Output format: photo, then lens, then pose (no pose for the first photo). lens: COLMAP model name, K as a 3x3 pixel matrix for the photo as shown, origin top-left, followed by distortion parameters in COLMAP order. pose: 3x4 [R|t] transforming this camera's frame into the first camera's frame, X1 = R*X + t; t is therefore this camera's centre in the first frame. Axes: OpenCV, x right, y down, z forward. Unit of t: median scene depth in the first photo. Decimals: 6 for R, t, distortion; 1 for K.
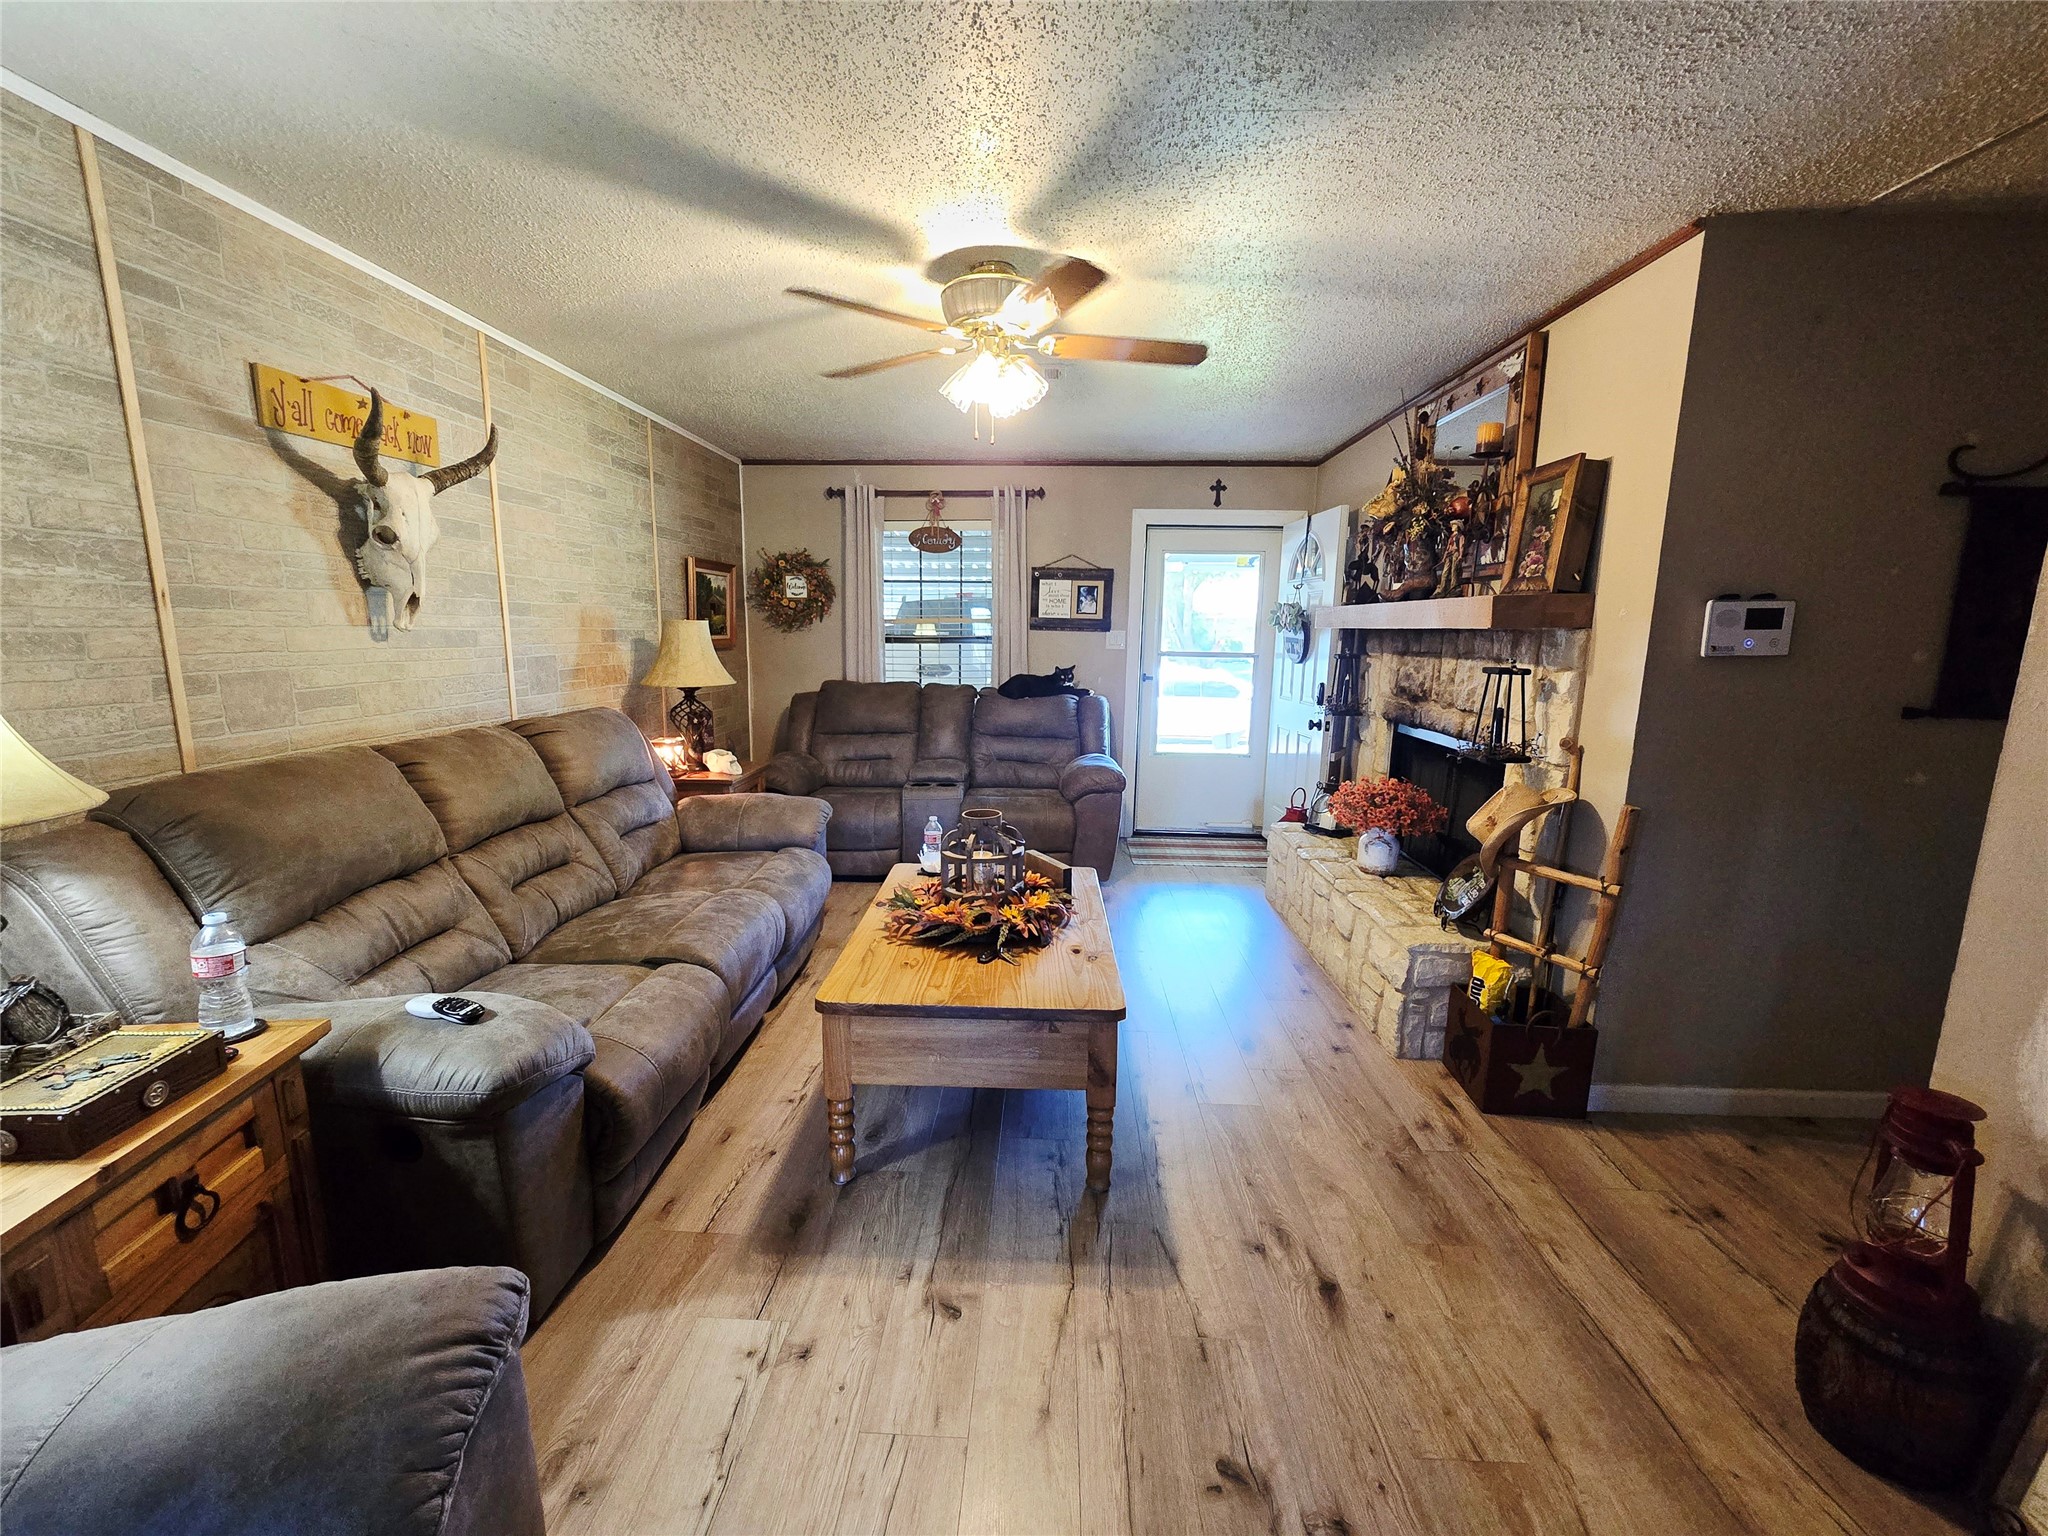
lens RADIAL K [[837.6, 0, 1016.3], [0, 837.6, 765.4], [0, 0, 1]] dist [-0.001365, -0.000380]
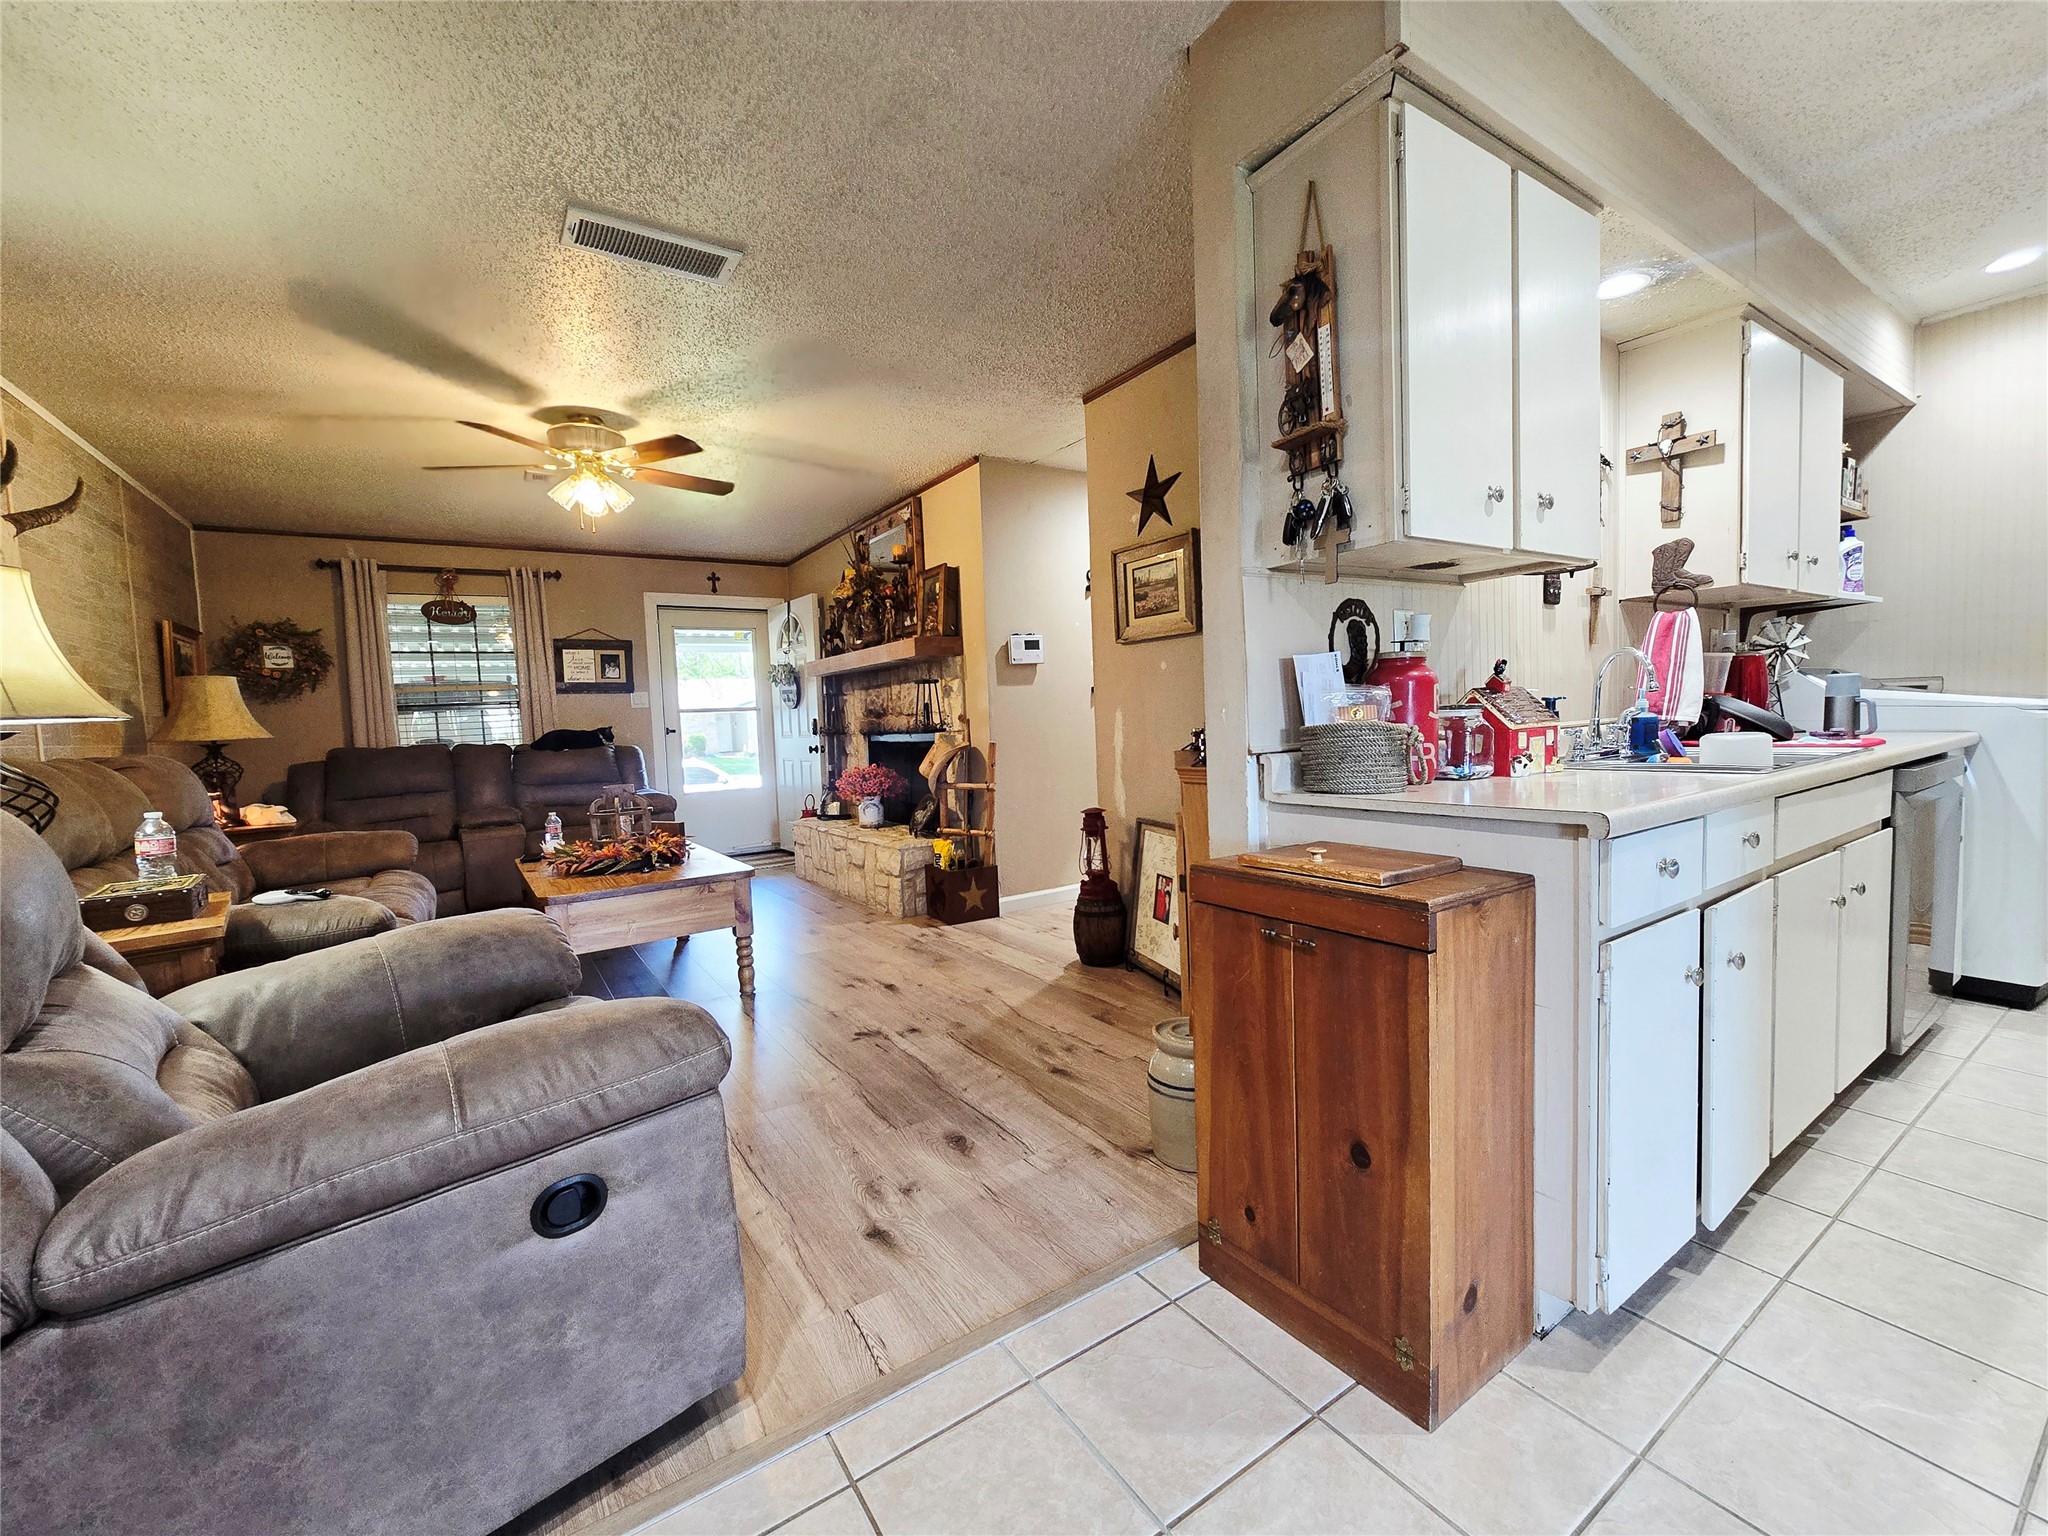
lens RADIAL K [[838.2, 0, 1022.0], [0, 838.2, 770.3], [0, 0, 1]] dist [-0.003999, -0.000283]
pose [[0.804431, -0.083775, 0.588109, -0.244111], [0.149911, 0.986592, -0.064514, 0.172088], [-0.574820, 0.140061, 0.806204, -0.406368]]
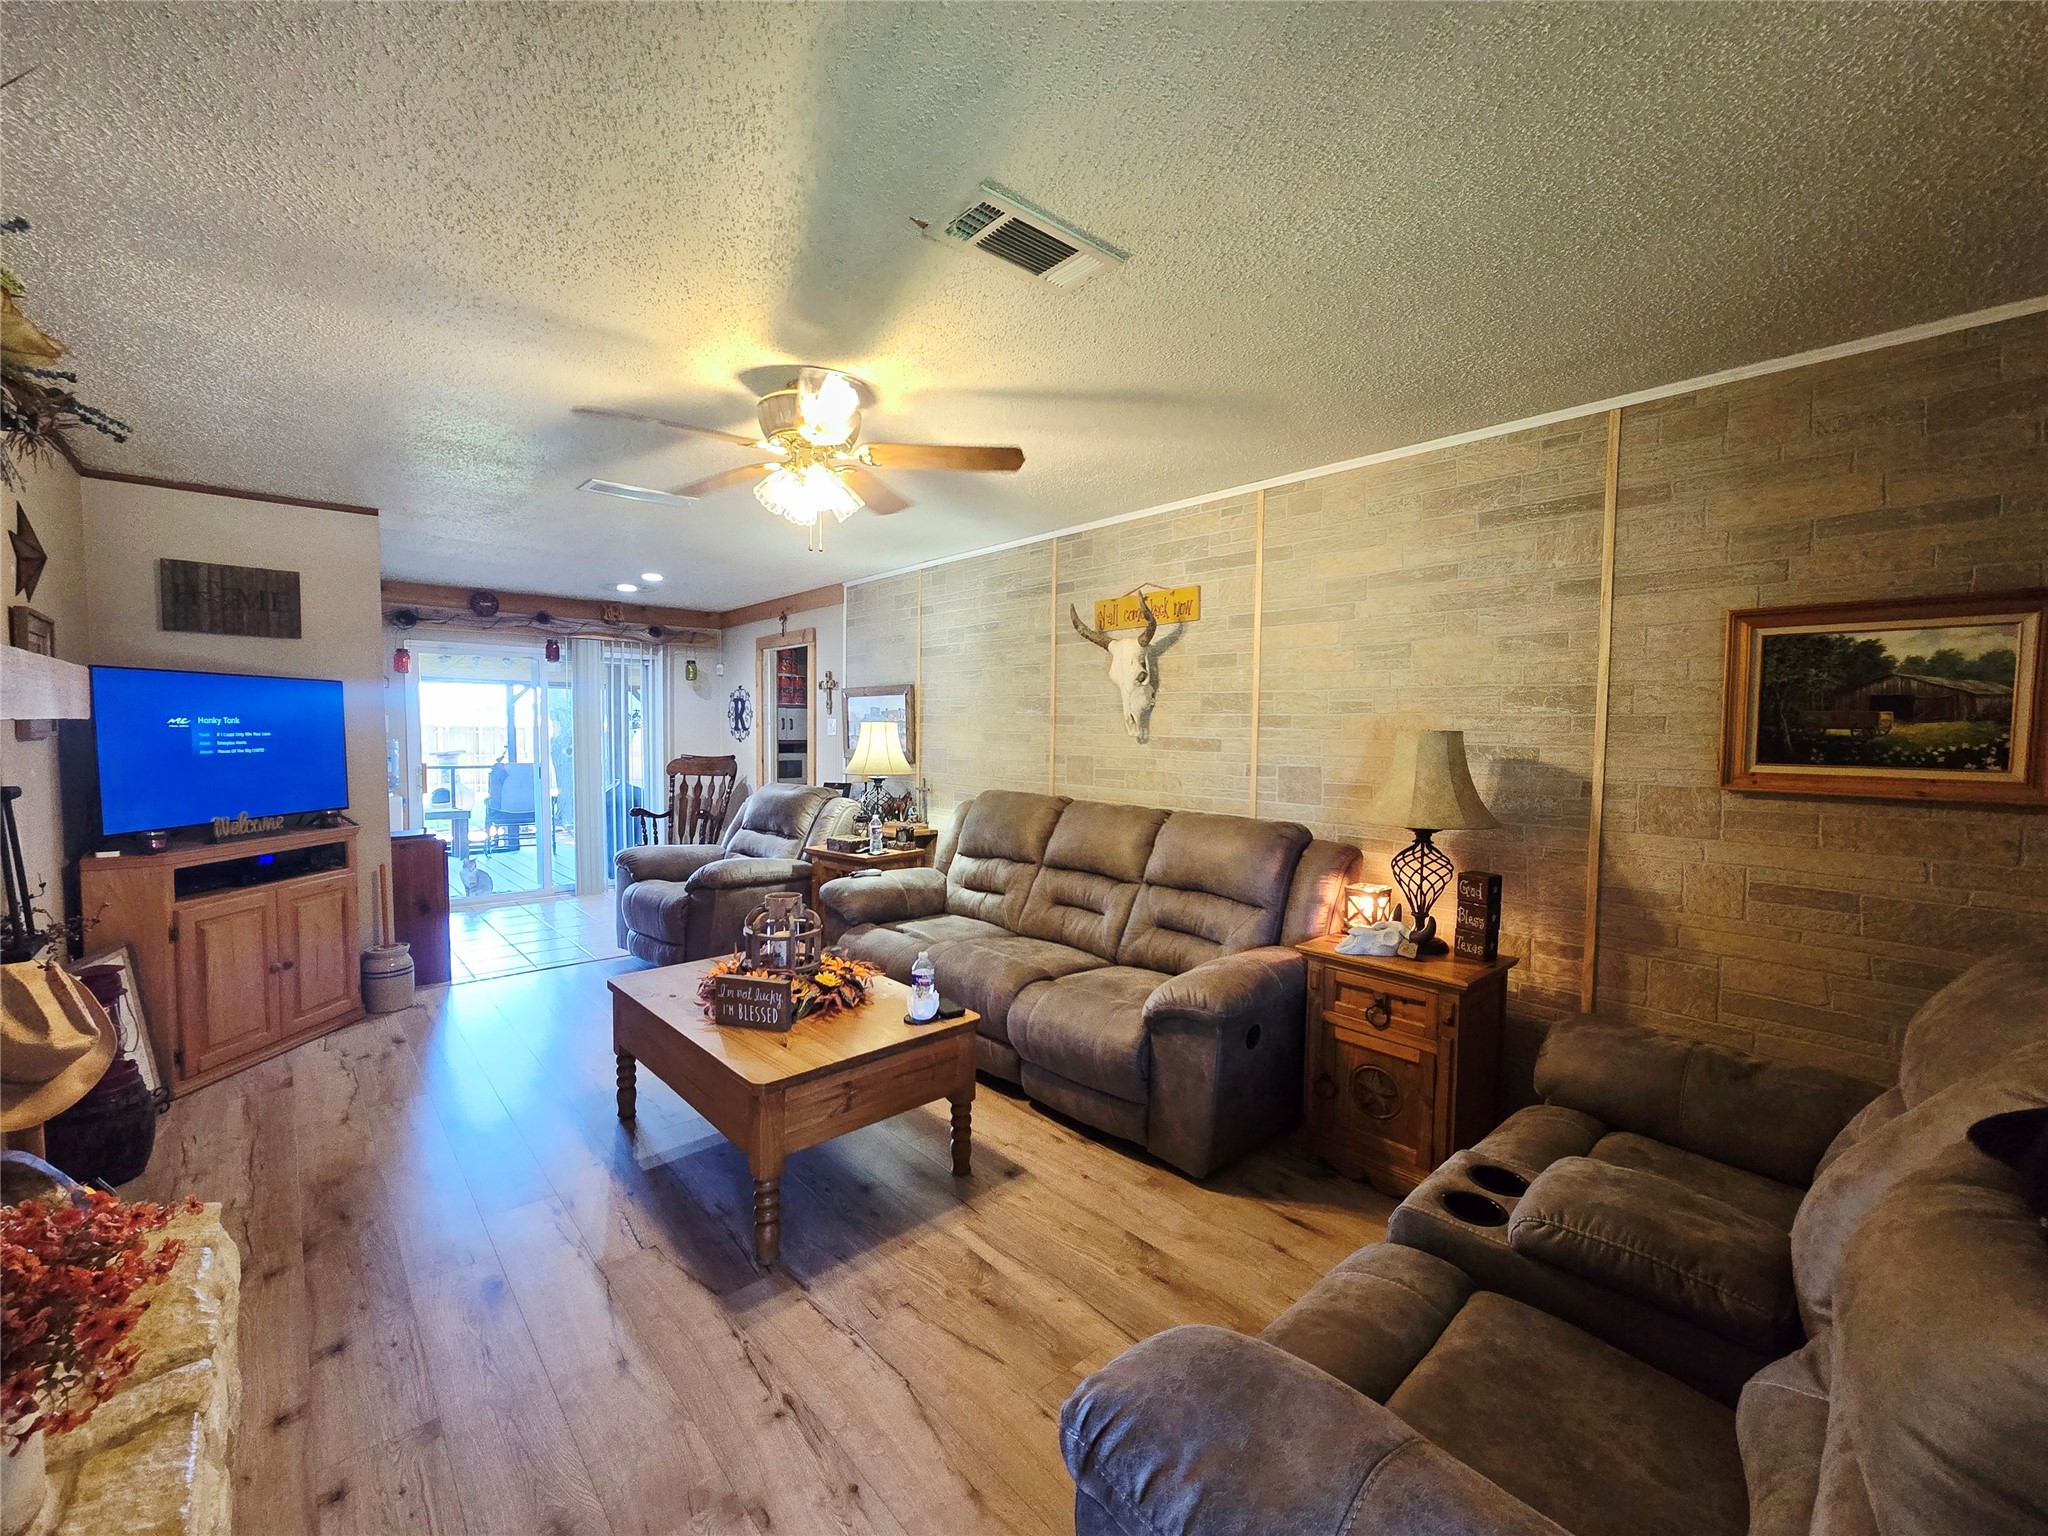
lens RADIAL K [[837.6, 0, 1016.3], [0, 837.6, 765.4], [0, 0, 1]] dist [-0.001365, -0.000380]
pose [[-0.712170, 0.013623, -0.701875, 0.390367], [-0.134869, 0.978532, 0.155840, -0.244086], [0.688929, 0.205646, -0.695044, 1.472352]]
